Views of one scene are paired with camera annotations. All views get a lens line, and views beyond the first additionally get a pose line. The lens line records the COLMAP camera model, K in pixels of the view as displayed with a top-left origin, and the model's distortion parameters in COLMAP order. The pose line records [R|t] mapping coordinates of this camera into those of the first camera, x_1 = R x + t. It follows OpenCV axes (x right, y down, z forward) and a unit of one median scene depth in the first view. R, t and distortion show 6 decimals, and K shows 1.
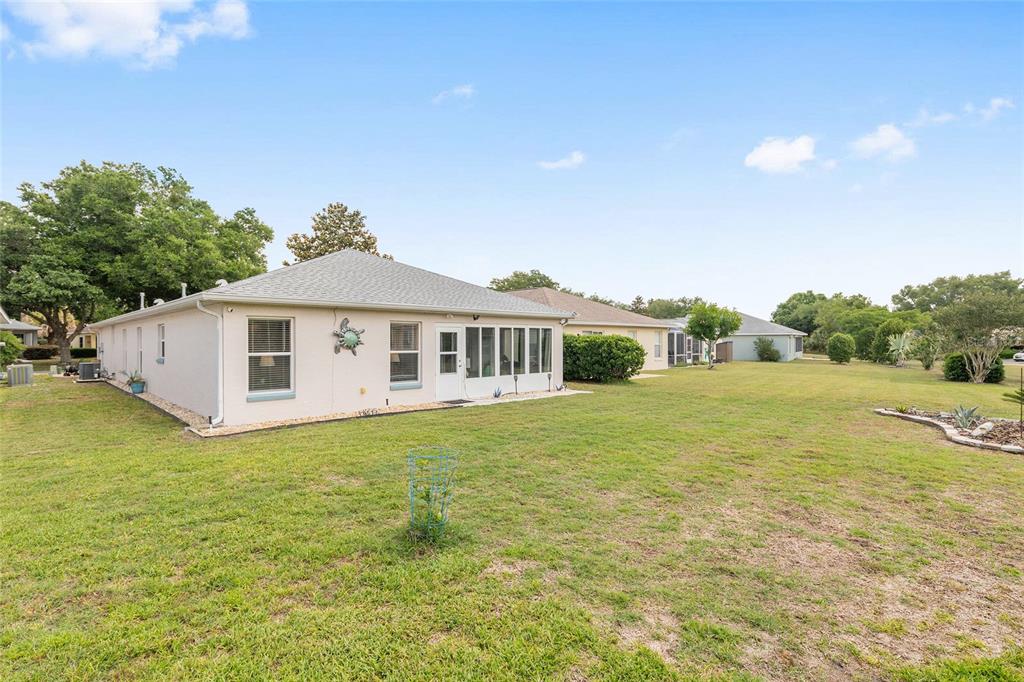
lens RADIAL K [[475.2, 0, 507.9], [0, 475.2, 341.8], [0, 0, 1]] dist [0.002367, -0.000797]
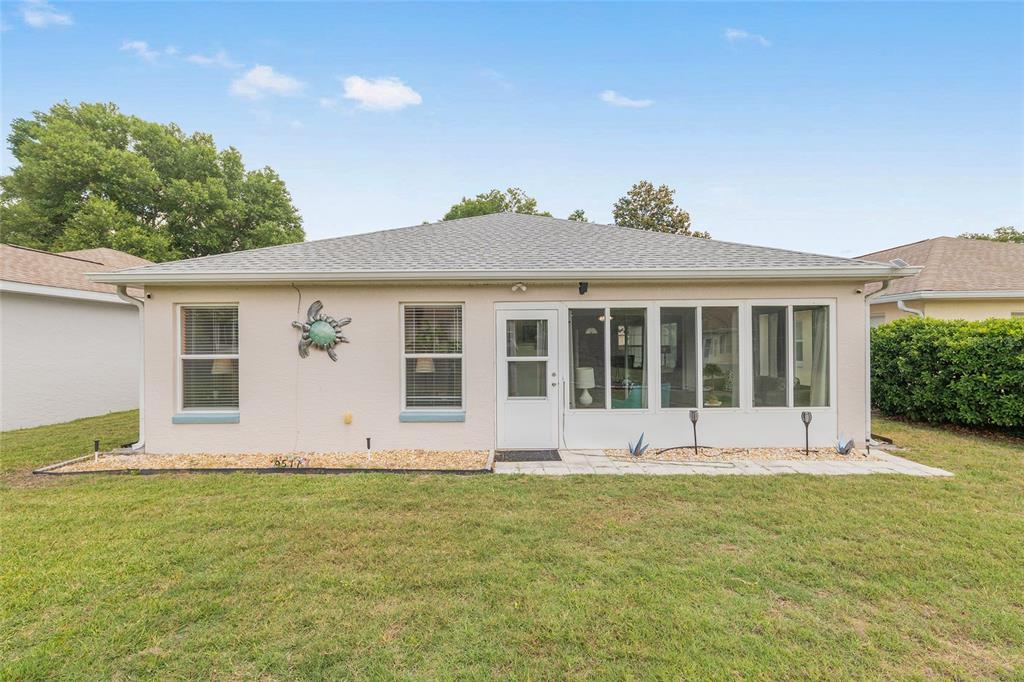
lens RADIAL K [[475.2, 0, 514.0], [0, 475.2, 342.0], [0, 0, 1]] dist [0.002367, -0.000797]
pose [[0.716584, -0.005076, -0.697483, 0.224354], [0.005153, 0.999985, -0.001983, 0.005660], [0.697482, -0.002173, 0.716599, 0.590781]]
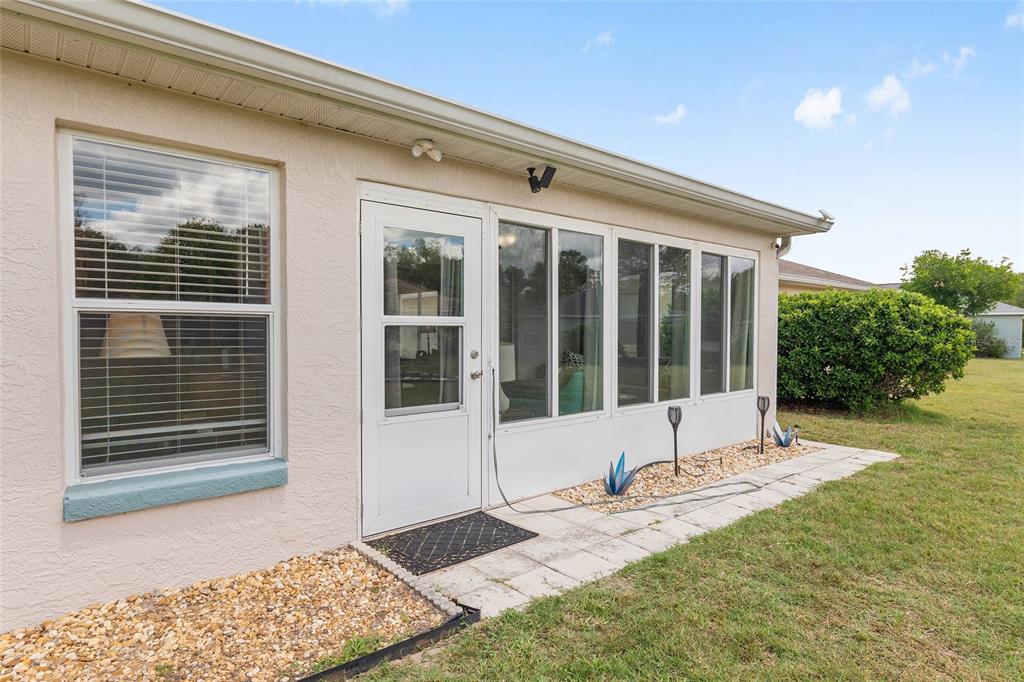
lens RADIAL K [[579.6, 0, 517.2], [0, 579.6, 338.0], [0, 0, 1]] dist [0.000338, -0.002734]
pose [[0.998053, 0.007537, -0.061918, -0.059945], [-0.006563, 0.999852, 0.015922, 0.026240], [0.062029, -0.015485, 0.997954, 0.692752]]
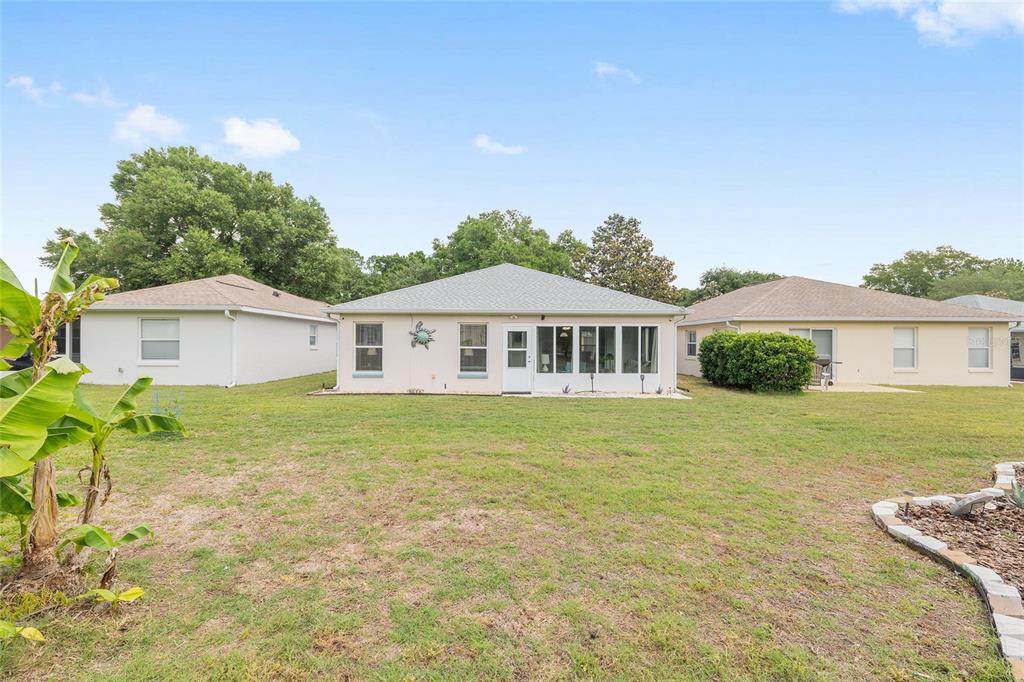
lens RADIAL K [[475.2, 0, 517.6], [0, 475.2, 342.9], [0, 0, 1]] dist [0.002367, -0.000797]
pose [[0.726845, 0.005763, -0.686777, 0.631598], [-0.007289, 0.999973, 0.000676, 0.006736], [0.686763, 0.004515, 0.726868, 0.170534]]
